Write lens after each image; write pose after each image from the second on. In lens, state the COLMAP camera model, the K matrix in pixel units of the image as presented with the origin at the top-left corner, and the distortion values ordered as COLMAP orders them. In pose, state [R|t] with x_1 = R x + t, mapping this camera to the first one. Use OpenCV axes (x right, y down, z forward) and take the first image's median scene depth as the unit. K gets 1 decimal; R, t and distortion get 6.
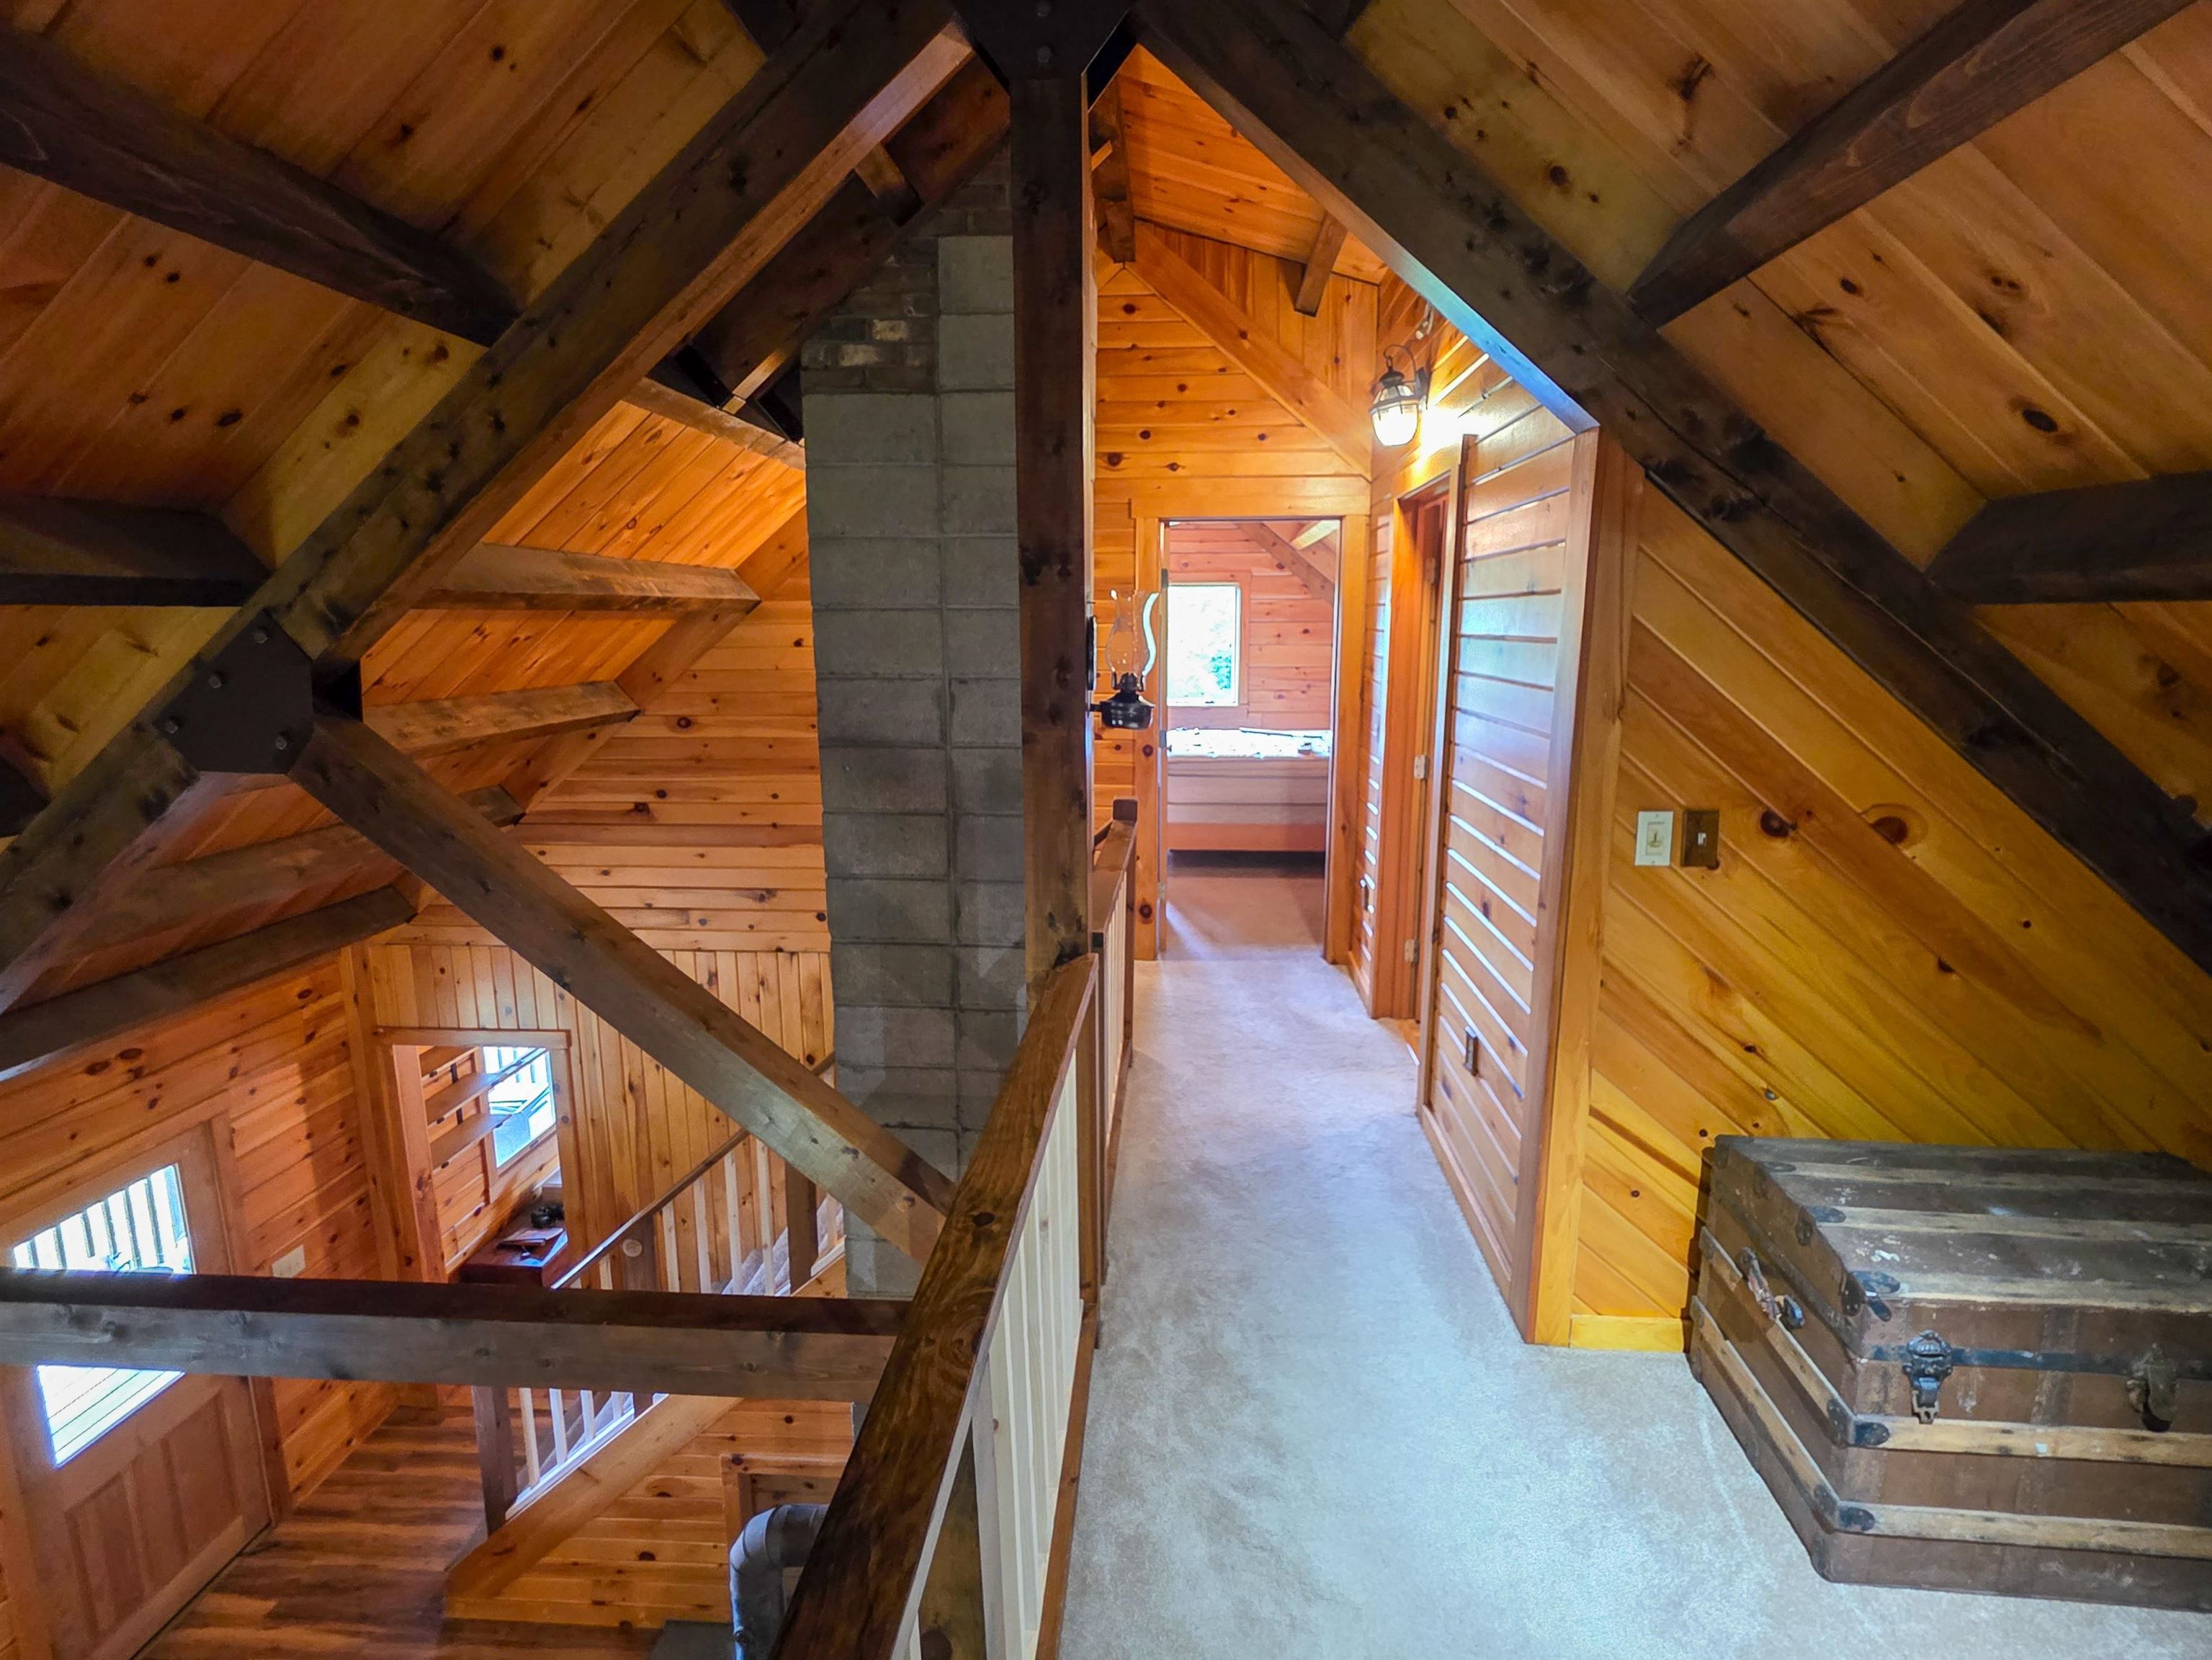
lens RADIAL K [[1040.1, 0, 1125.3], [0, 1040.1, 809.4], [0, 0, 1]] dist [0.000258, 0.001266]
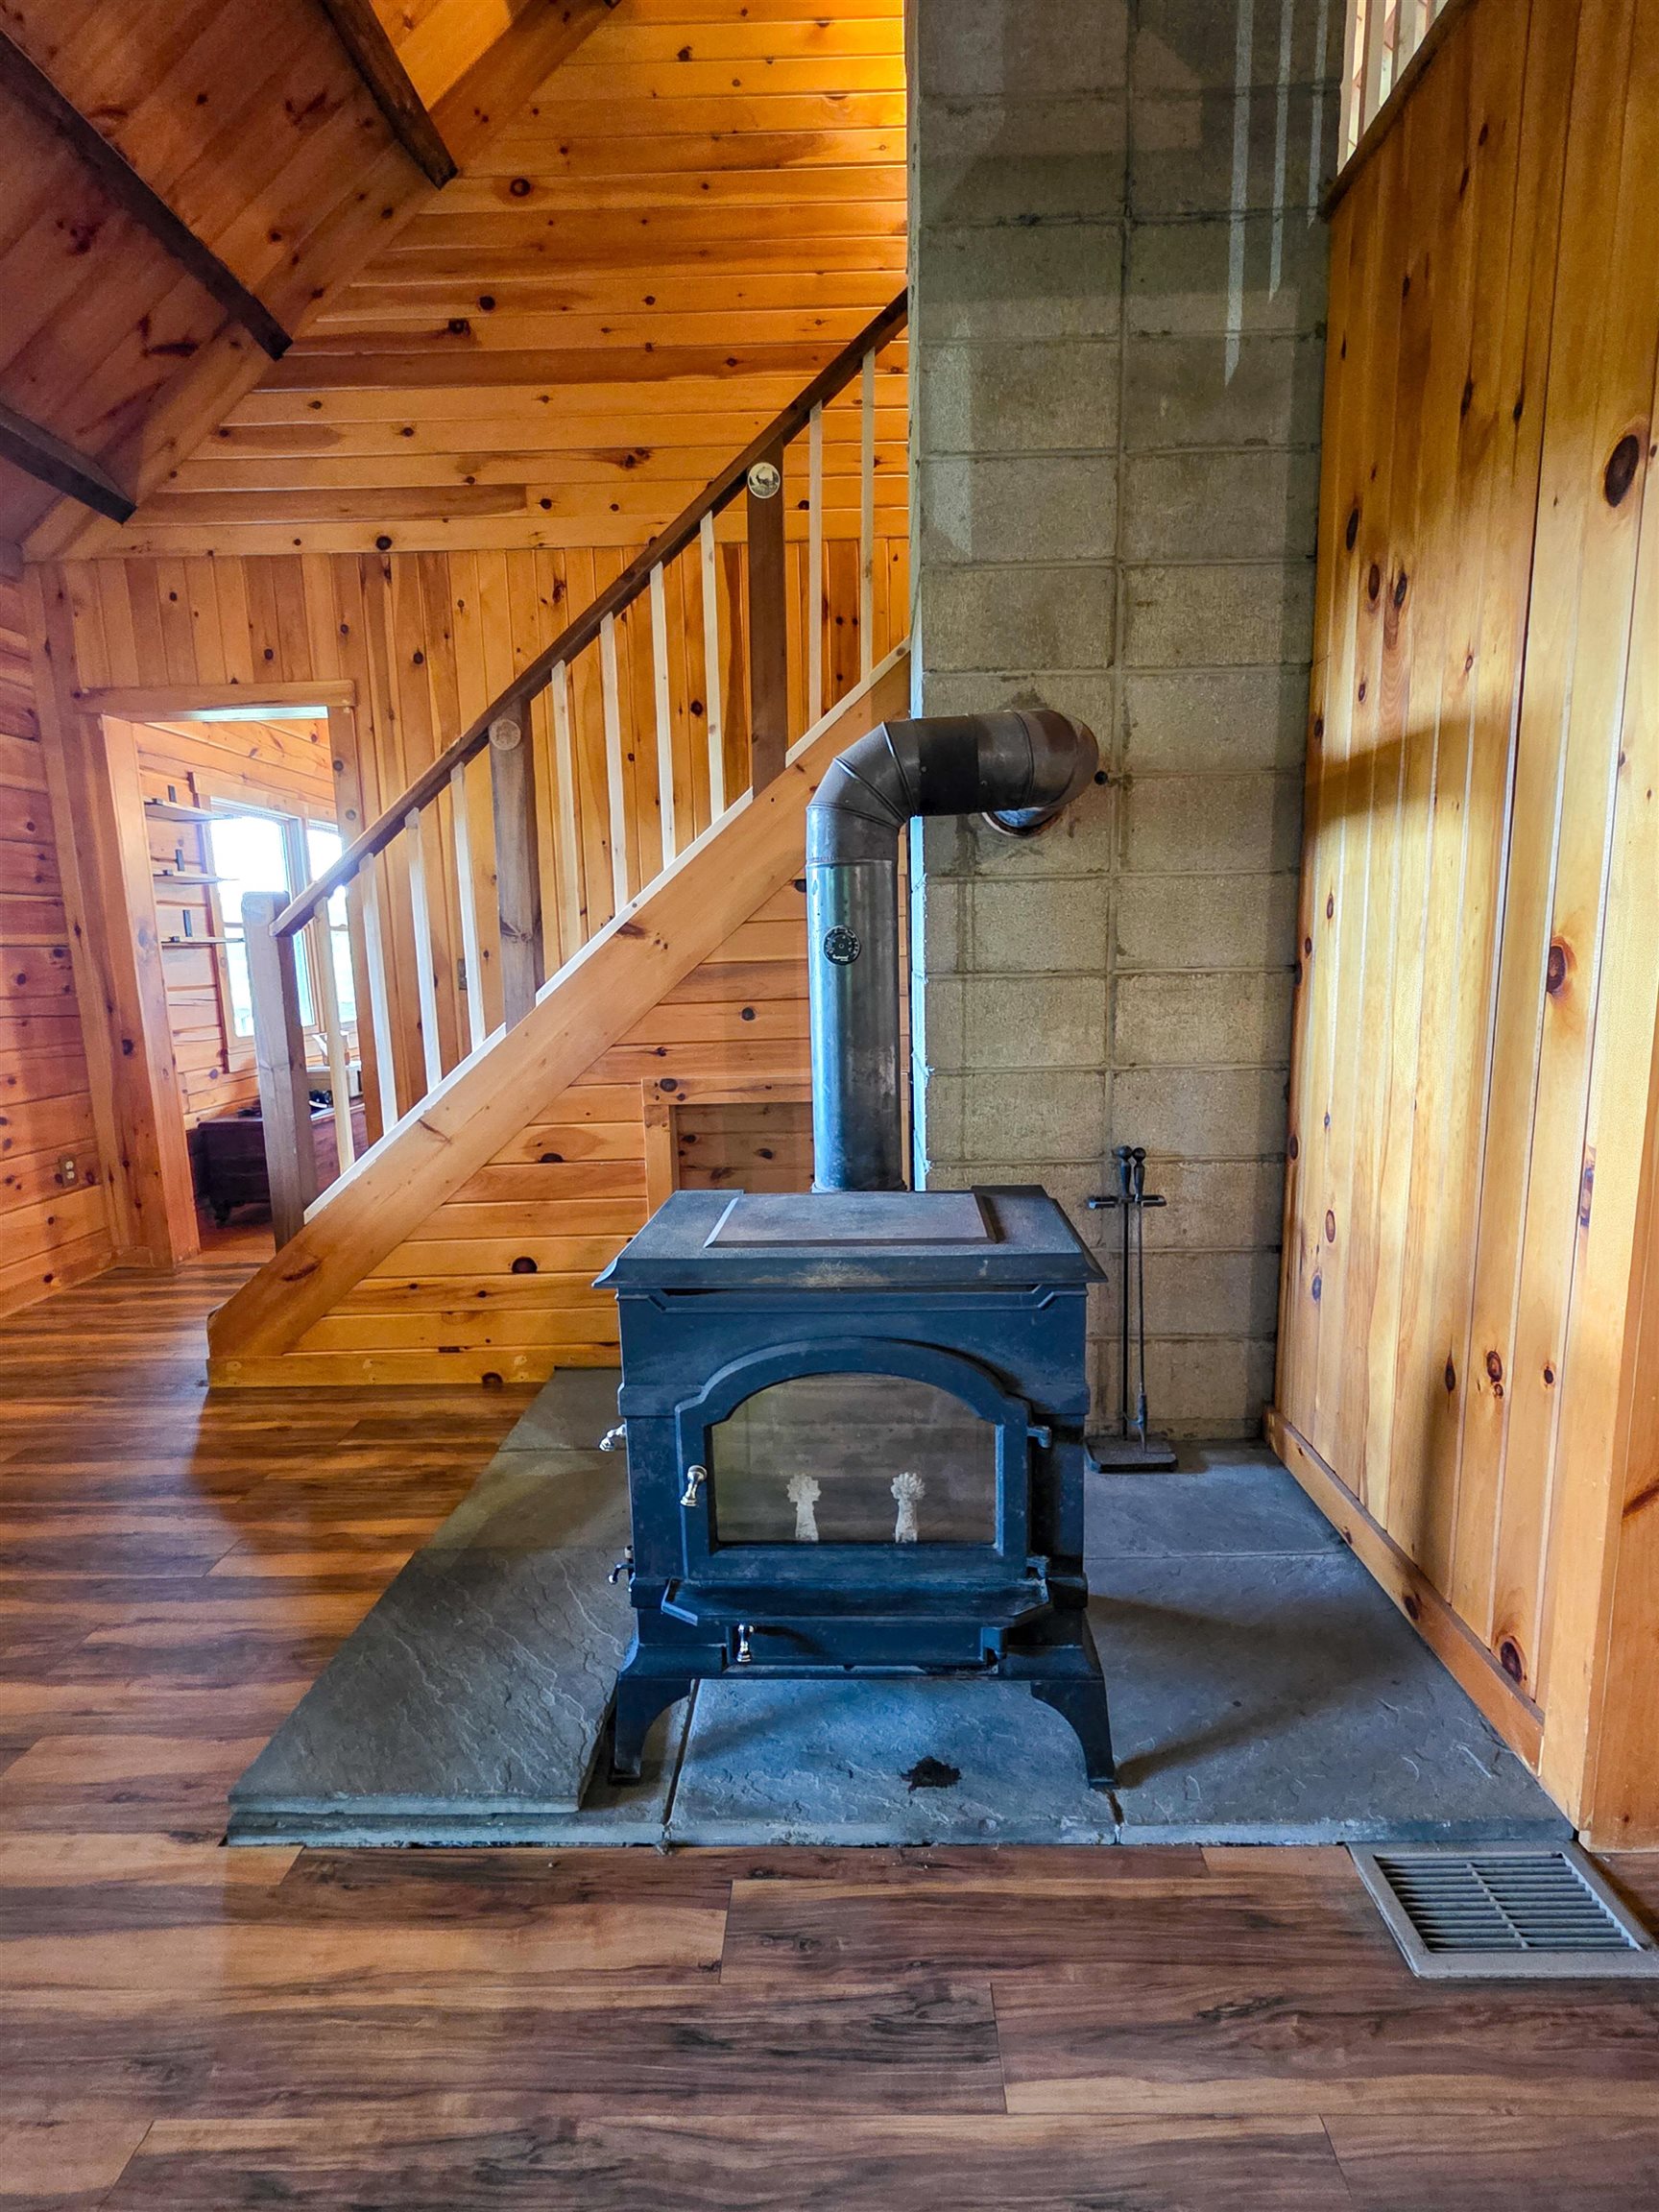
lens RADIAL K [[1039.9, 0, 848.7], [0, 1039.9, 1115.0], [0, 0, 1]] dist [0.000258, 0.001266]
pose [[0.998714, -0.028811, 0.041709, -0.275113], [0.029621, 0.999382, -0.018947, 0.633405], [-0.041137, 0.020158, 0.998950, 0.324145]]
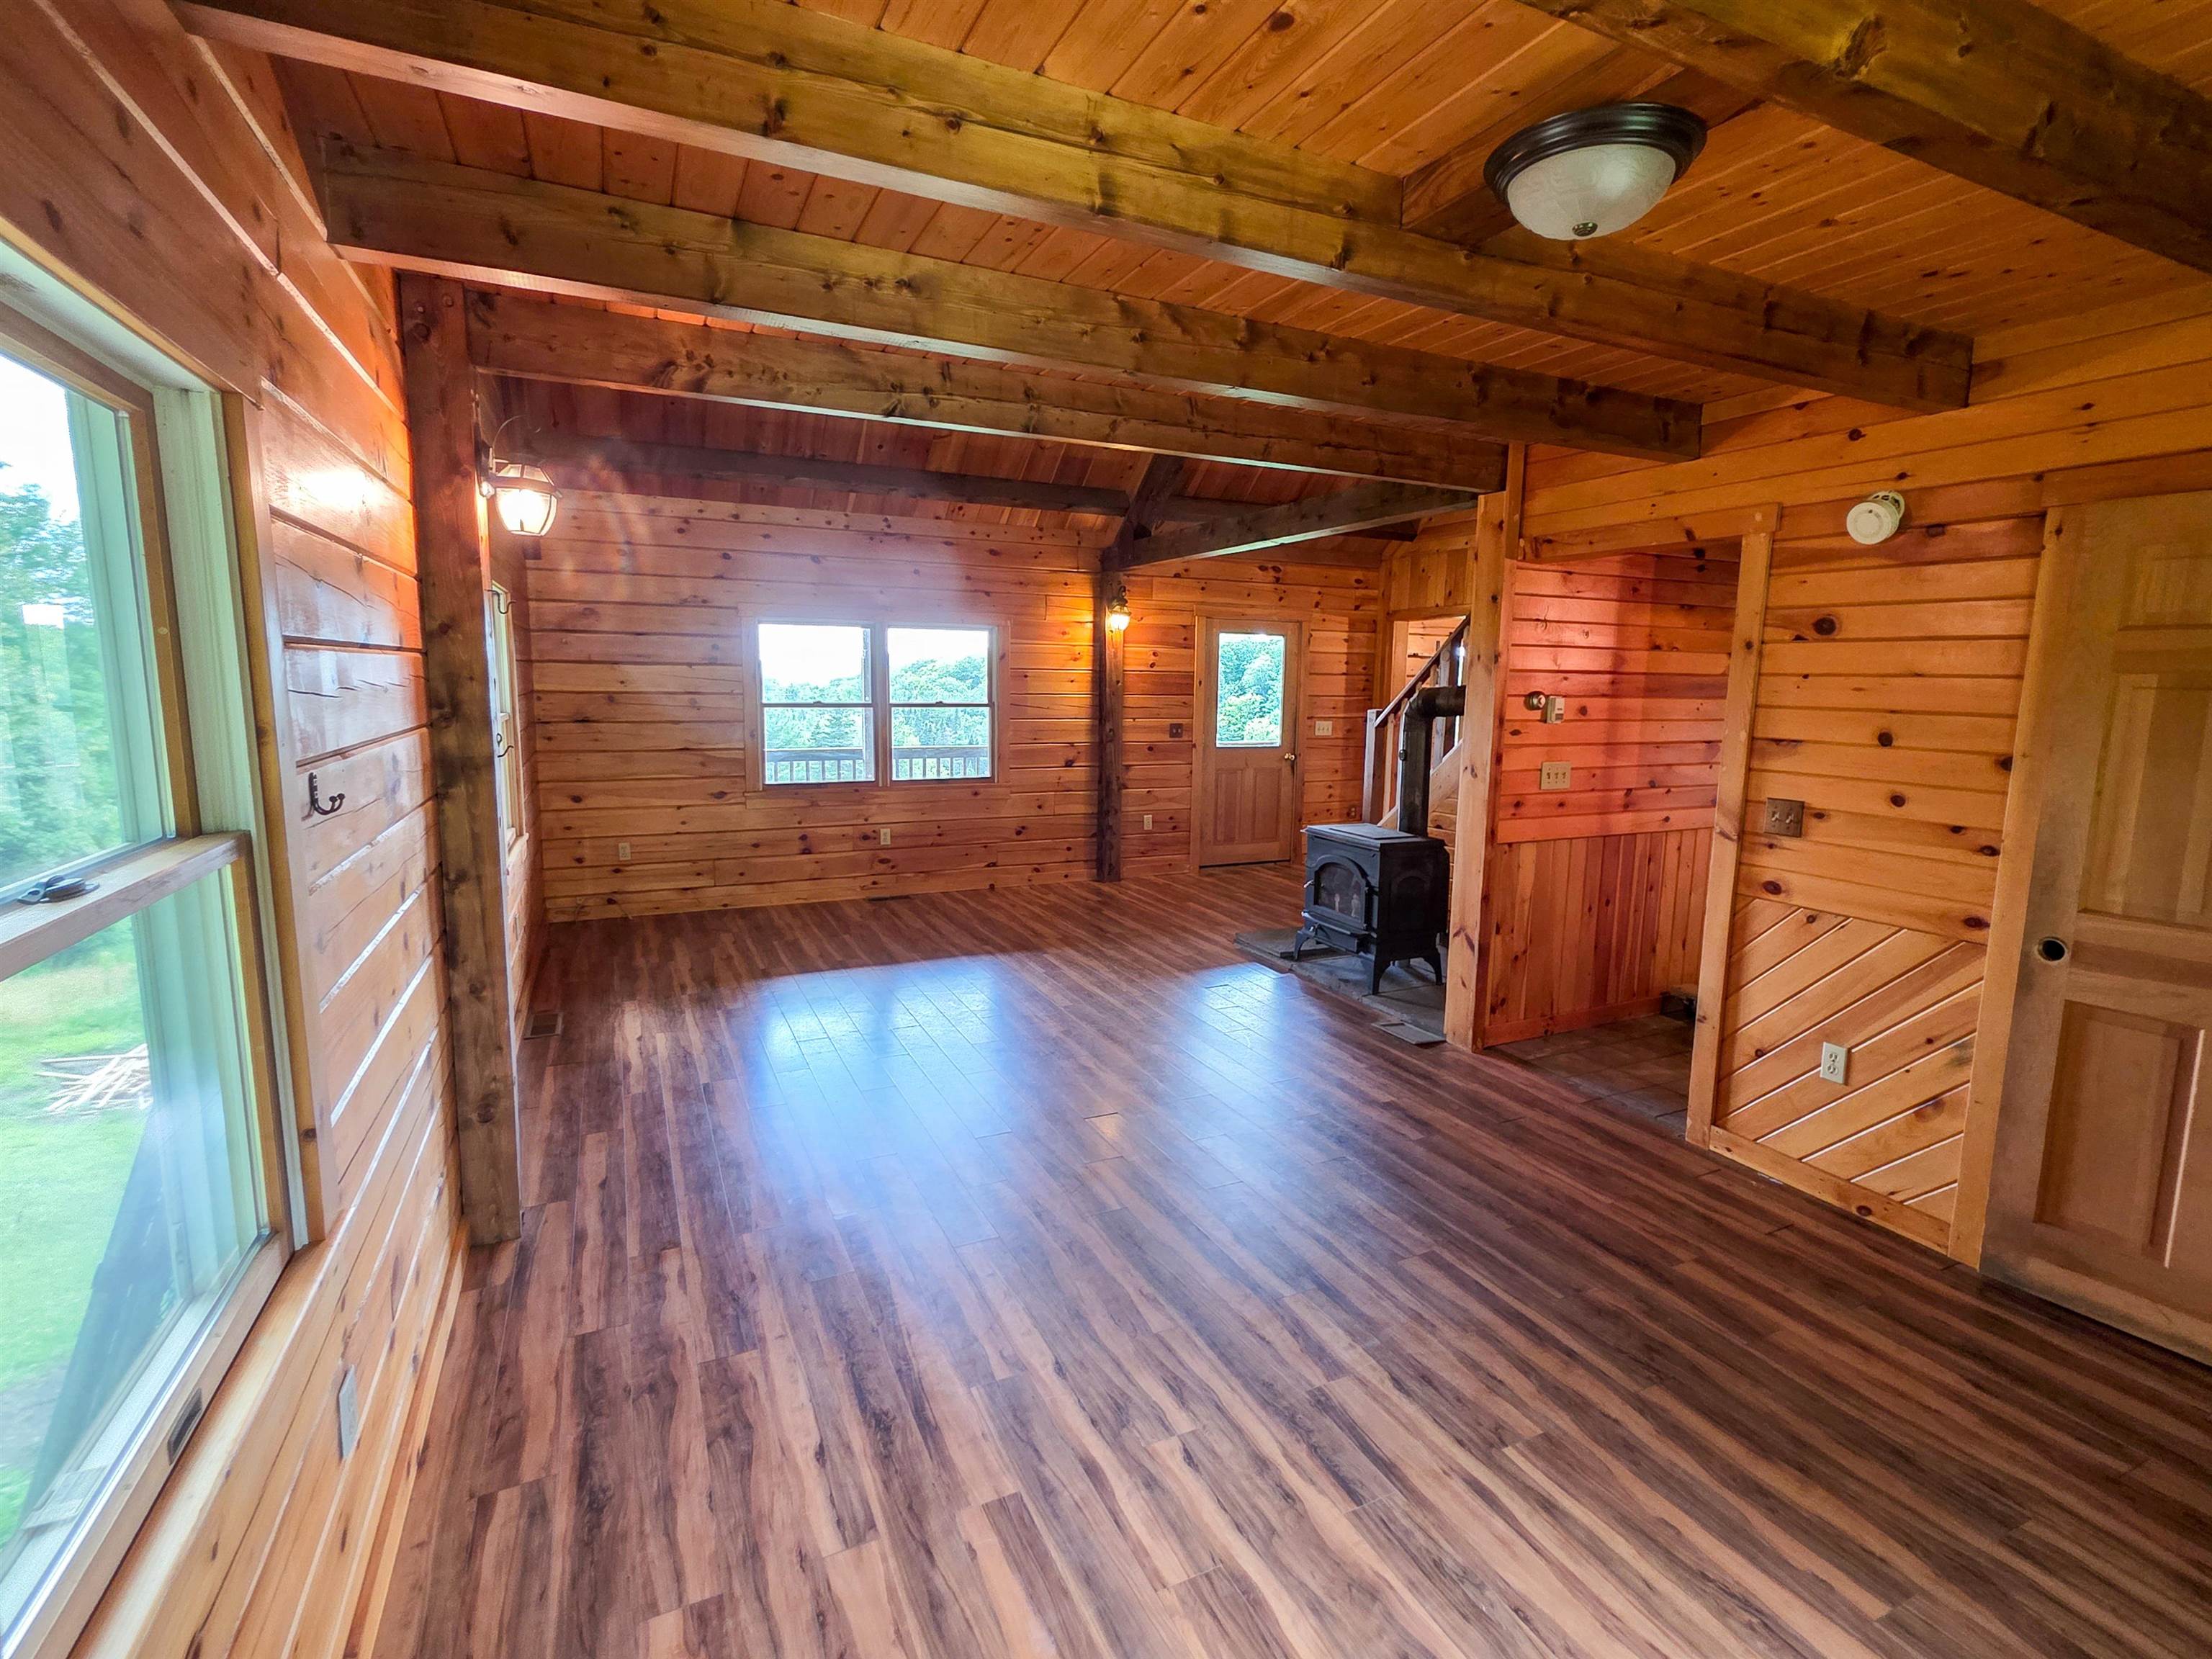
lens RADIAL K [[1039.9, 0, 1118.5], [0, 1039.9, 813.9], [0, 0, 1]] dist [0.000258, 0.001266]
pose [[0.488088, 0.123117, -0.864067, 0.668784], [-0.171829, 0.984181, 0.043169, 0.638651], [0.855713, 0.127401, 0.501522, -0.210044]]
